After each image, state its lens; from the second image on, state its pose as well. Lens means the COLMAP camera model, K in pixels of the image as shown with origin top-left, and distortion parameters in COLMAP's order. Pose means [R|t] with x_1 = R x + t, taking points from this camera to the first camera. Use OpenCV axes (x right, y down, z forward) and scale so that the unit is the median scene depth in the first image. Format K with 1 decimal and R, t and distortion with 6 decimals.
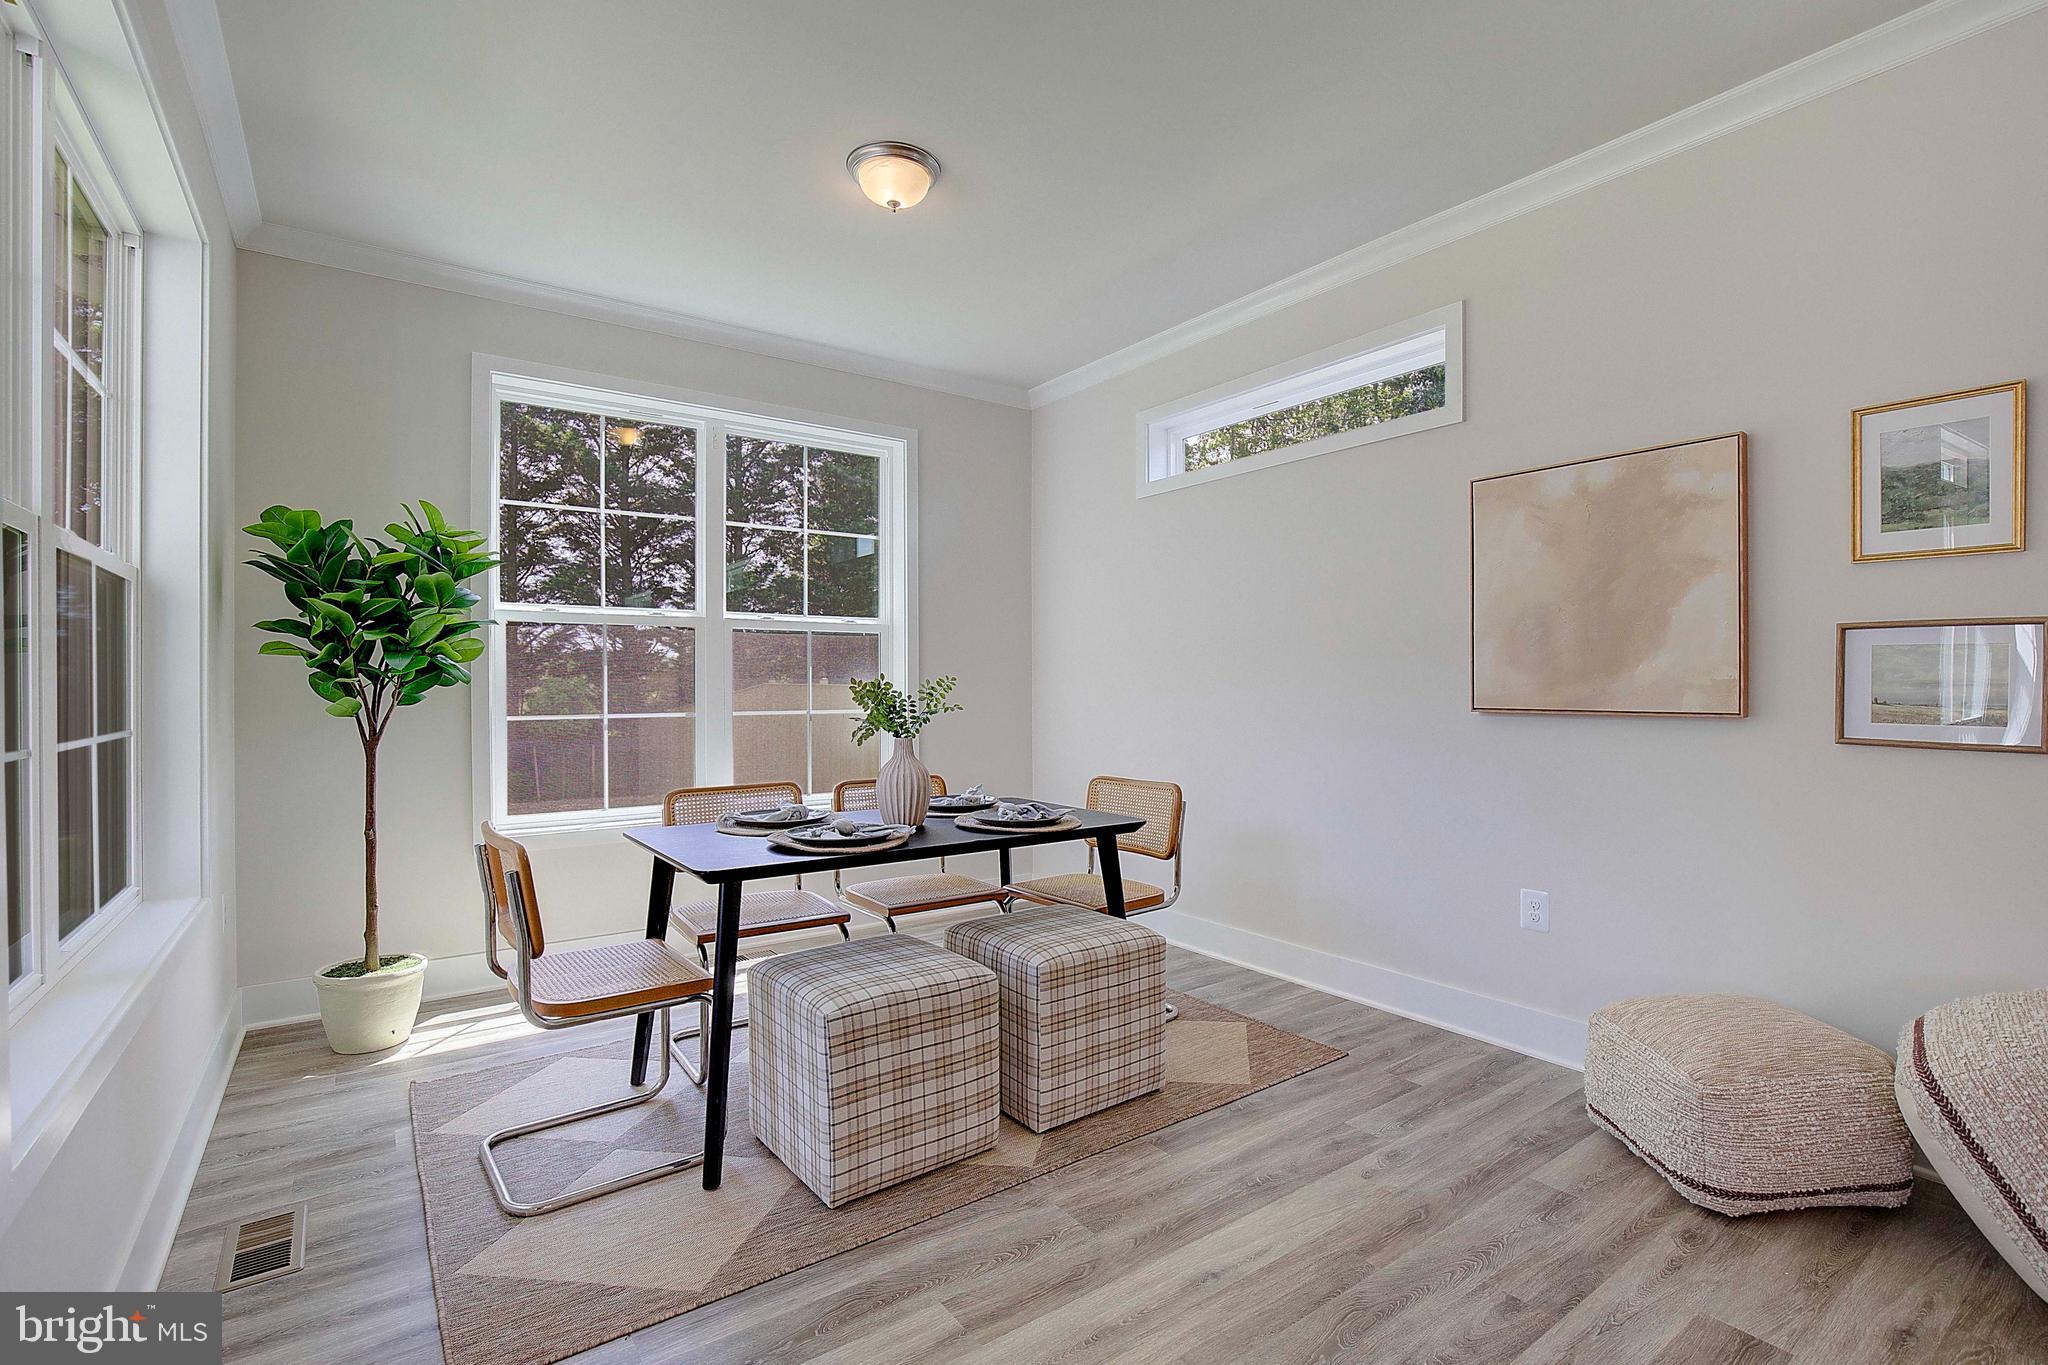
lens RADIAL K [[940.9, 0, 1022.1], [0, 940.9, 674.0], [0, 0, 1]] dist [-0.002299, -0.001476]
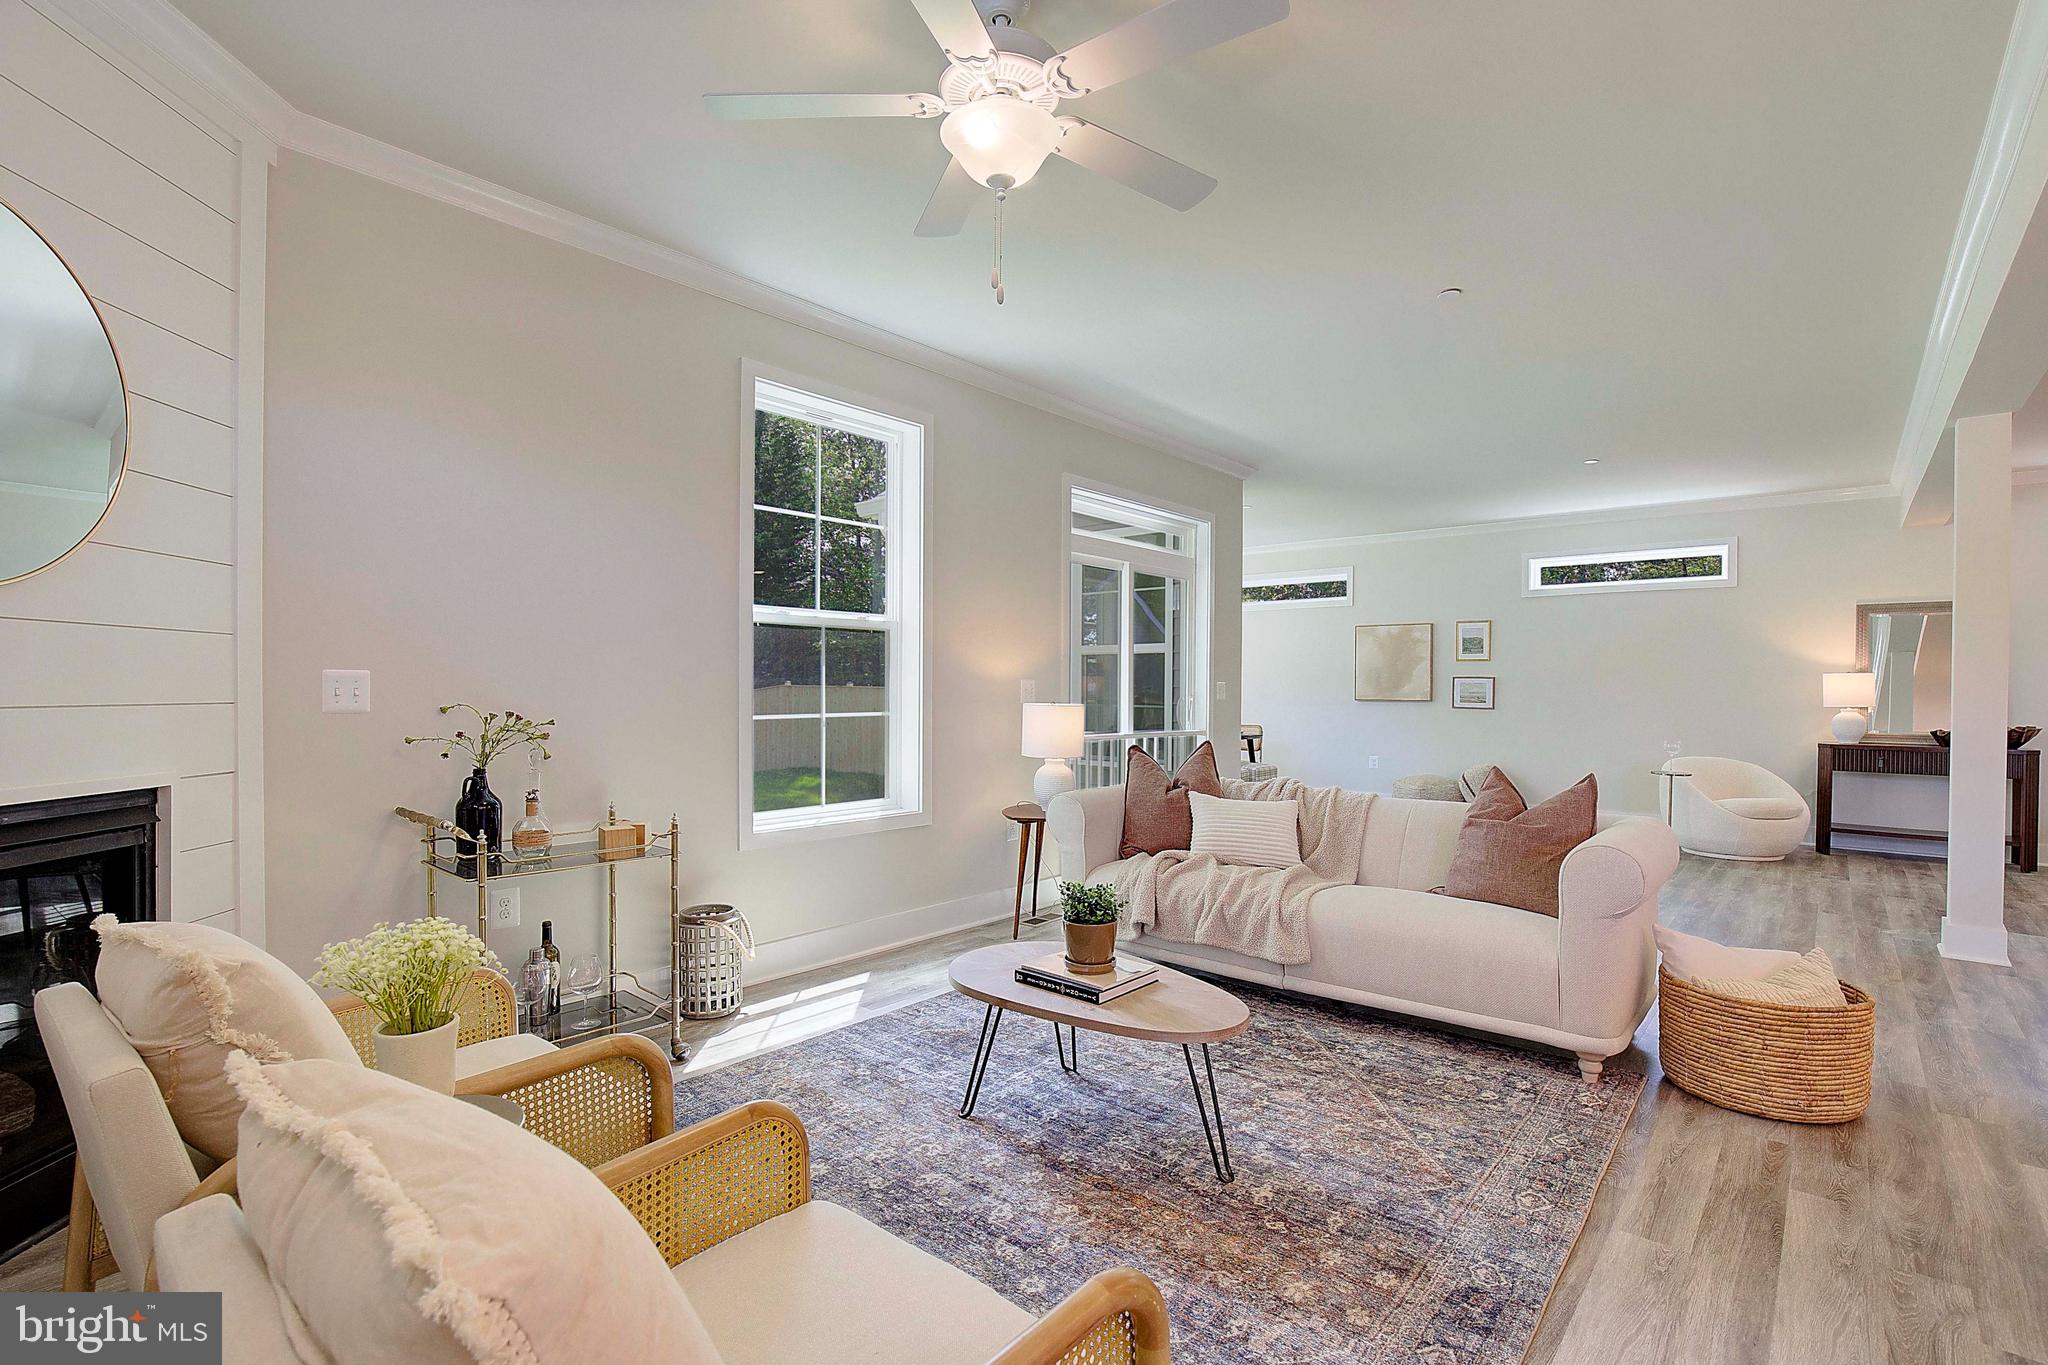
lens RADIAL K [[940.9, 0, 1030.8], [0, 940.9, 701.1], [0, 0, 1]] dist [-0.002299, -0.001476]
pose [[0.971742, 0.003758, 0.236017, -1.454326], [-0.005523, 0.999962, 0.006815, 0.024100], [-0.235982, -0.007926, 0.971725, -1.976506]]
